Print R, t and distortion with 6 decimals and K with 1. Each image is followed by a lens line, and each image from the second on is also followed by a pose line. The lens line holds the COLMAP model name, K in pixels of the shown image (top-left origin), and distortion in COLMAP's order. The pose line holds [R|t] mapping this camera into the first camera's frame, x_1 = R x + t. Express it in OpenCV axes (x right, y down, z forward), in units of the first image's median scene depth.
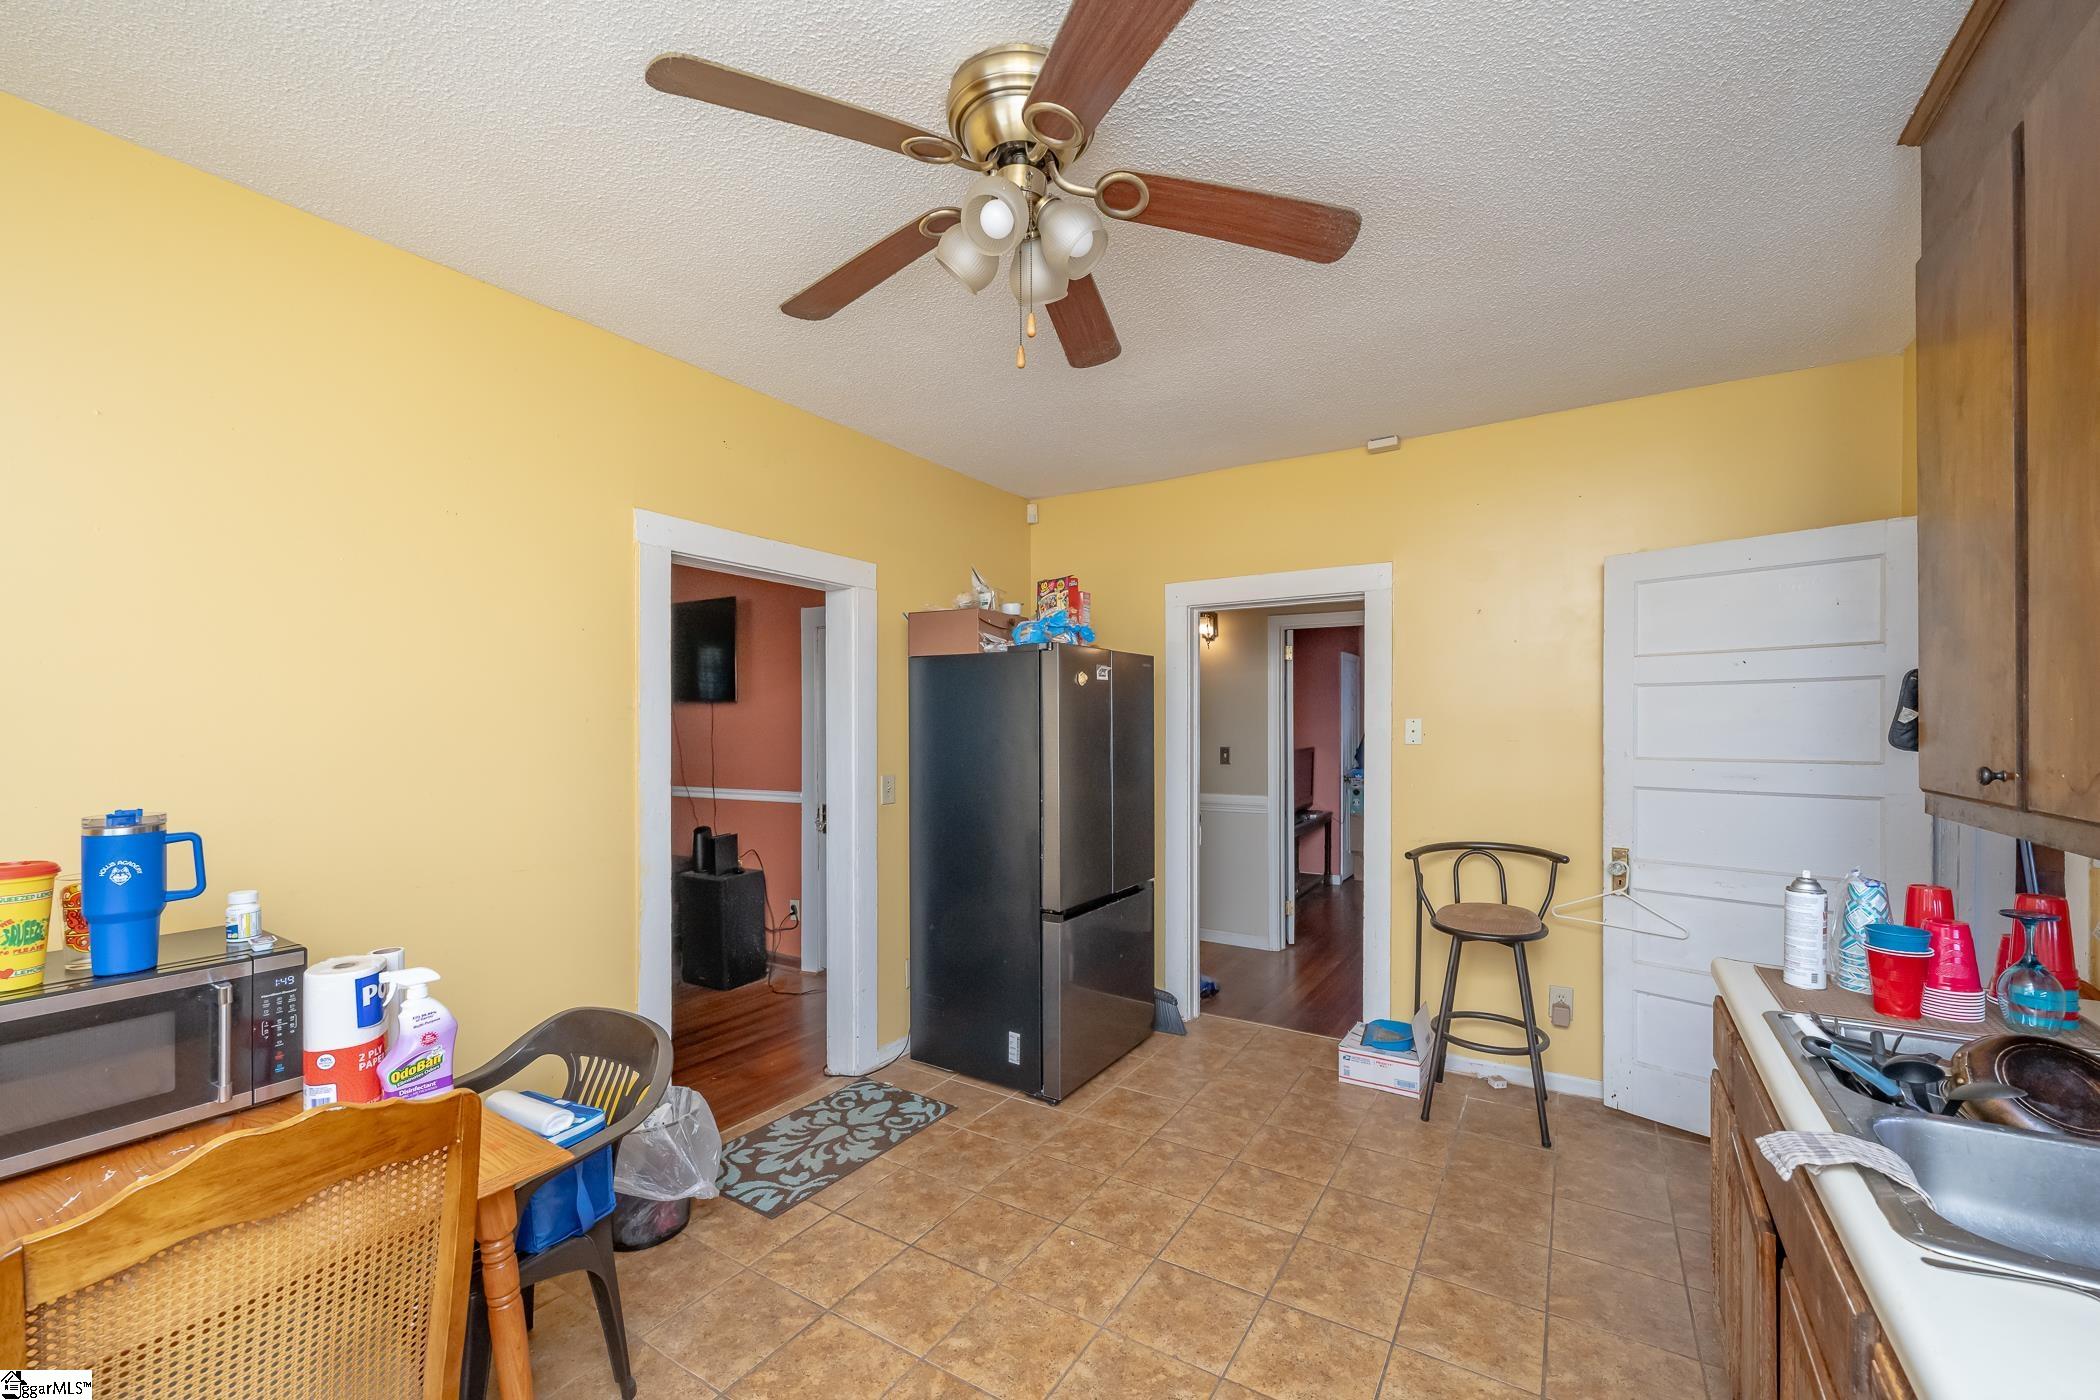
lens RADIAL K [[855.3, 0, 1030.6], [0, 855.3, 728.8], [0, 0, 1]] dist [-0.002271, -0.000731]
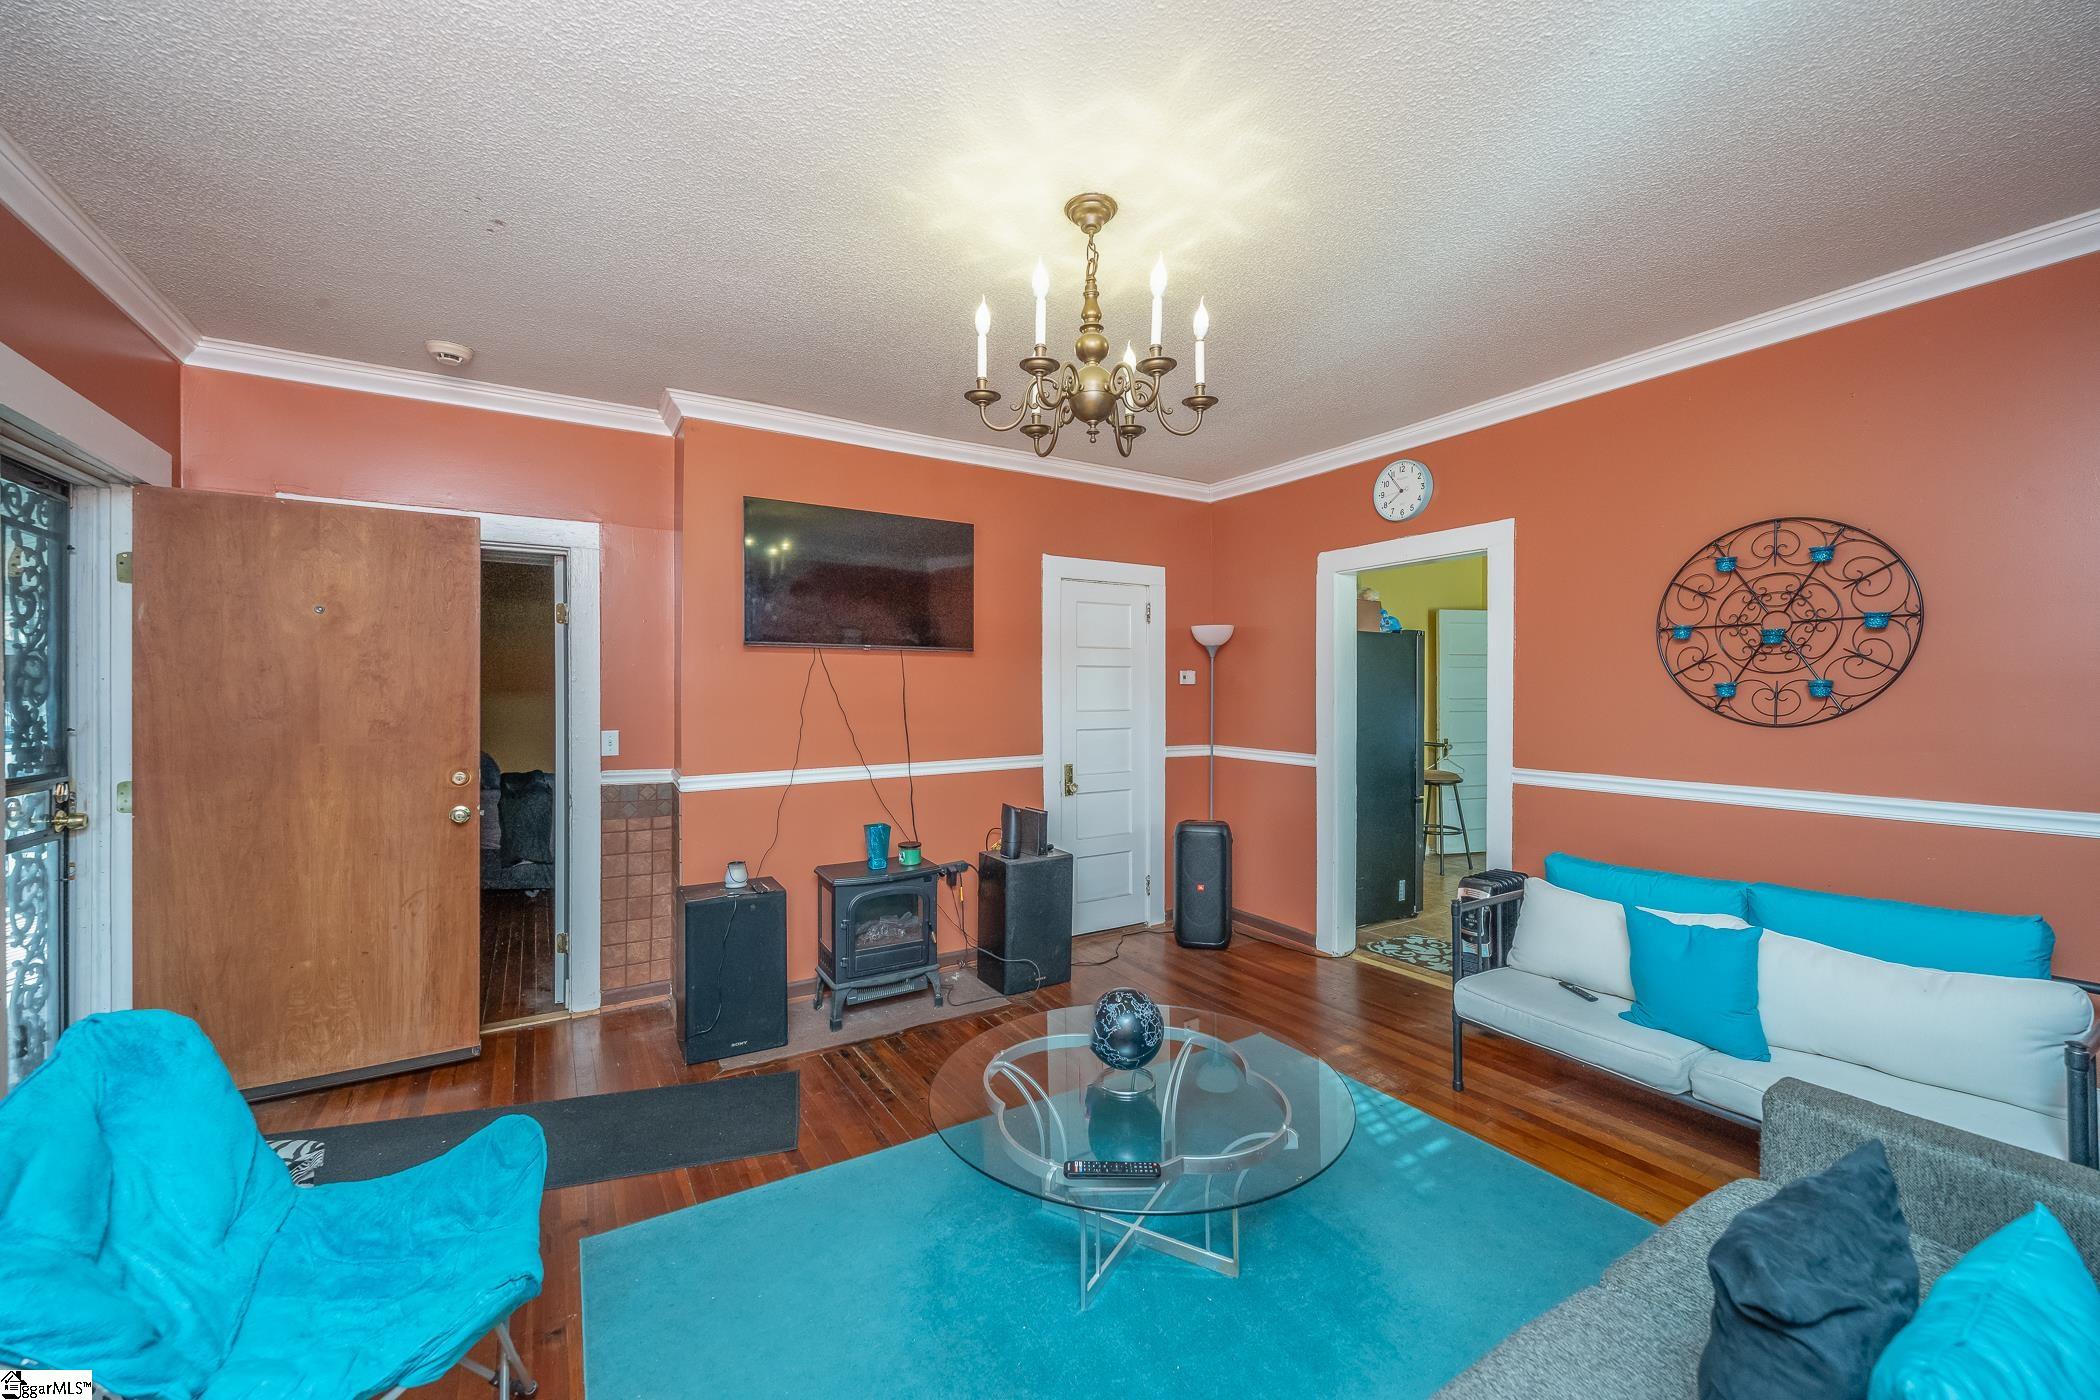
lens RADIAL K [[855.3, 0, 1054.1], [0, 855.3, 696.2], [0, 0, 1]] dist [-0.002271, -0.000731]
pose [[0.425740, -0.004341, 0.904835, -1.782324], [-0.000450, 0.999987, 0.005010, 0.005683], [-0.904846, -0.002540, 0.425732, 0.945368]]
